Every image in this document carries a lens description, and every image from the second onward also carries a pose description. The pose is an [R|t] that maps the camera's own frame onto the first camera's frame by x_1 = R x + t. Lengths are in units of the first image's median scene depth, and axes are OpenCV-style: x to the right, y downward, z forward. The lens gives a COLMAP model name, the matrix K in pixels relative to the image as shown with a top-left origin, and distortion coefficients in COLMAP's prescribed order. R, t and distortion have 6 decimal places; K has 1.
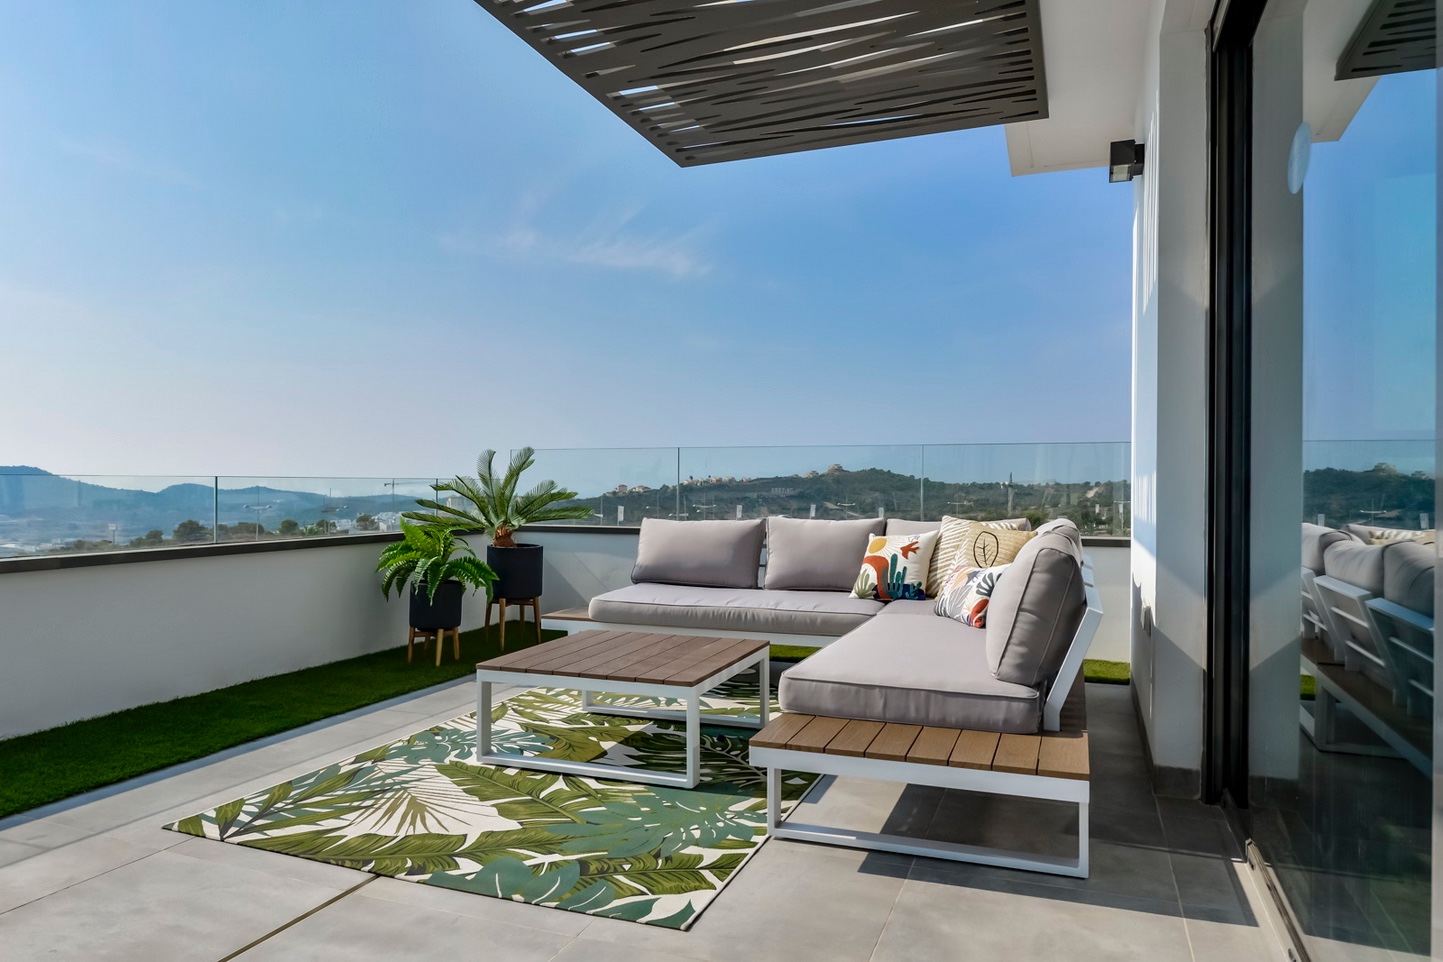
lens RADIAL K [[925.6, 0, 718.9], [0, 925.6, 479.5], [0, 0, 1]] dist [0.005141, -0.000688]
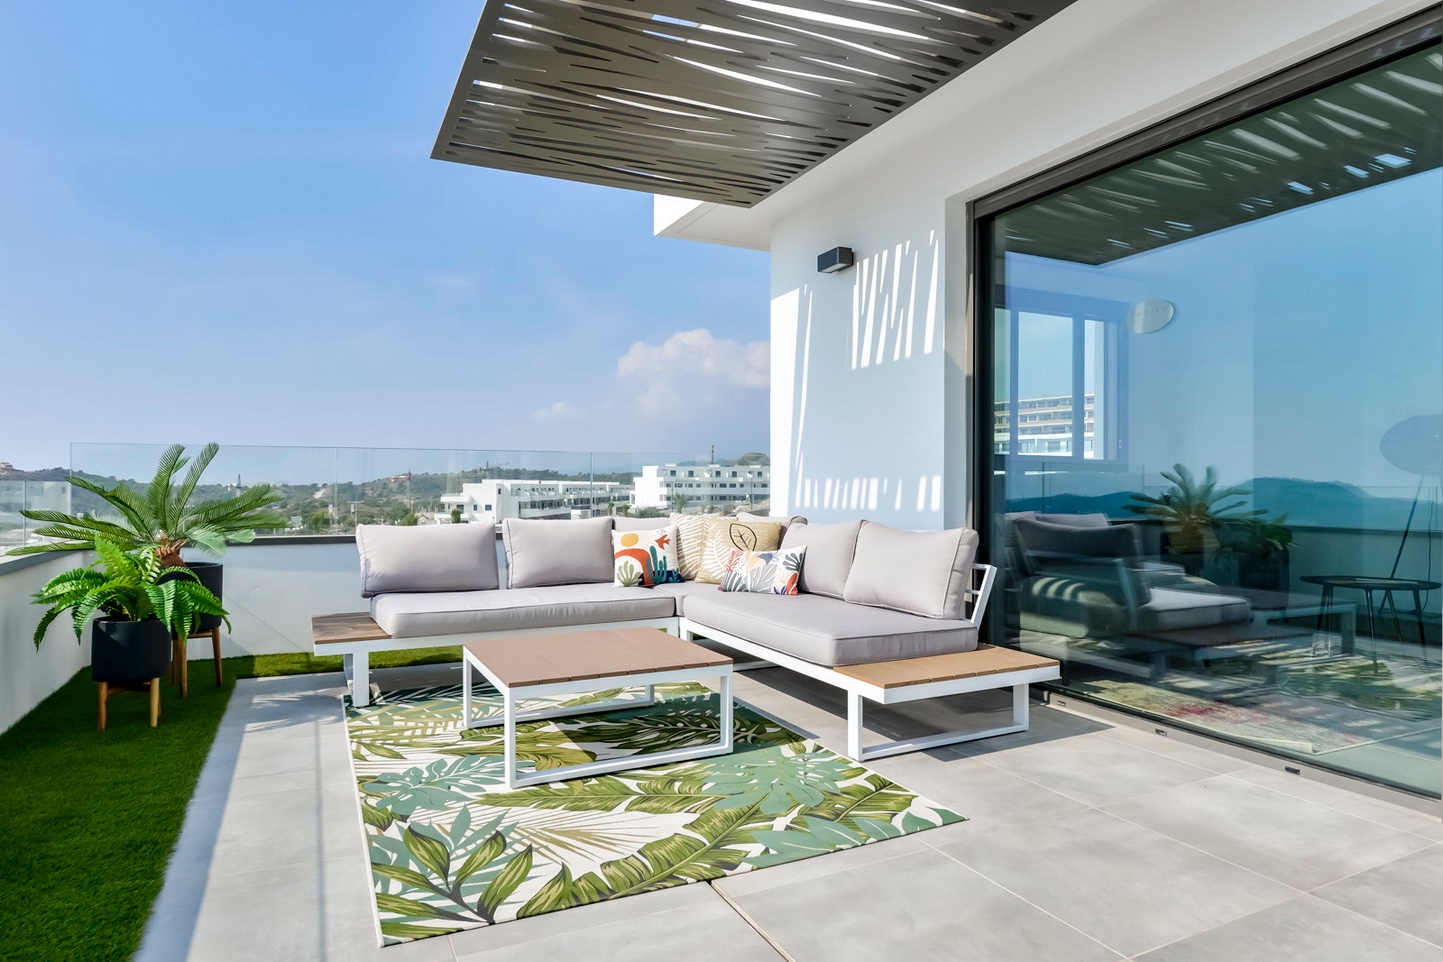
lens RADIAL K [[860.1, 0, 719.6], [0, 860.1, 483.5], [0, 0, 1]] dist [0.000579, -0.000059]
pose [[0.678509, -0.000787, 0.734592, -0.767250], [-0.001065, 0.999997, 0.002054, -0.002023], [-0.734591, -0.002176, 0.678506, 0.268565]]
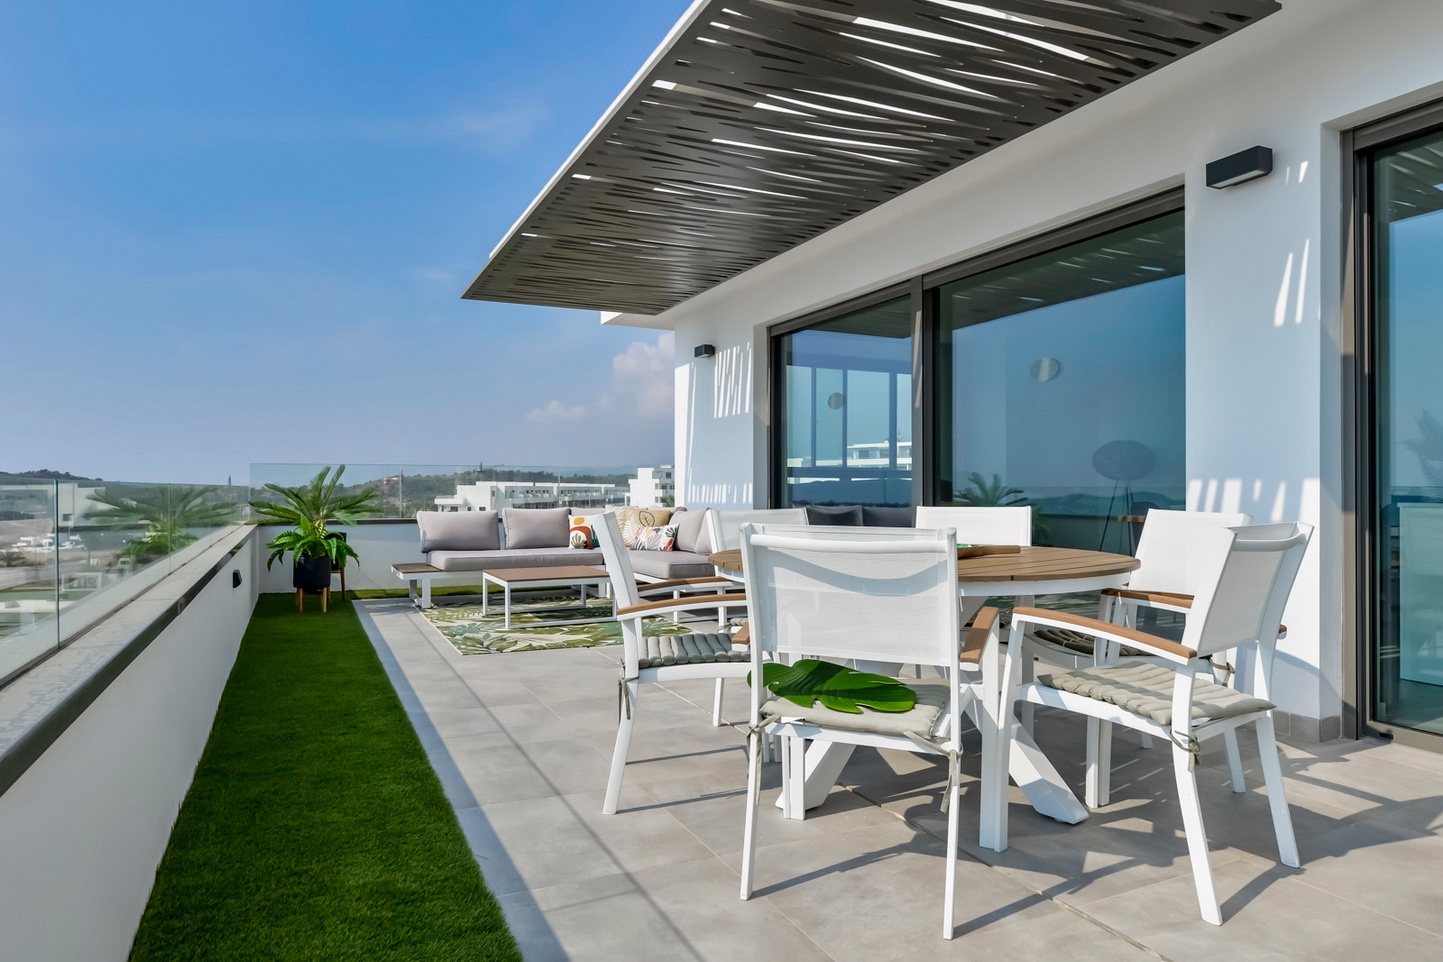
lens RADIAL K [[911.0, 0, 723.5], [0, 911.0, 483.1], [0, 0, 1]] dist [0.006160, 0.000012]
pose [[0.680332, -0.000219, 0.732904, -1.424319], [0.000034, 1.000000, 0.000268, -0.010783], [-0.732905, -0.000157, 0.680331, -0.705826]]
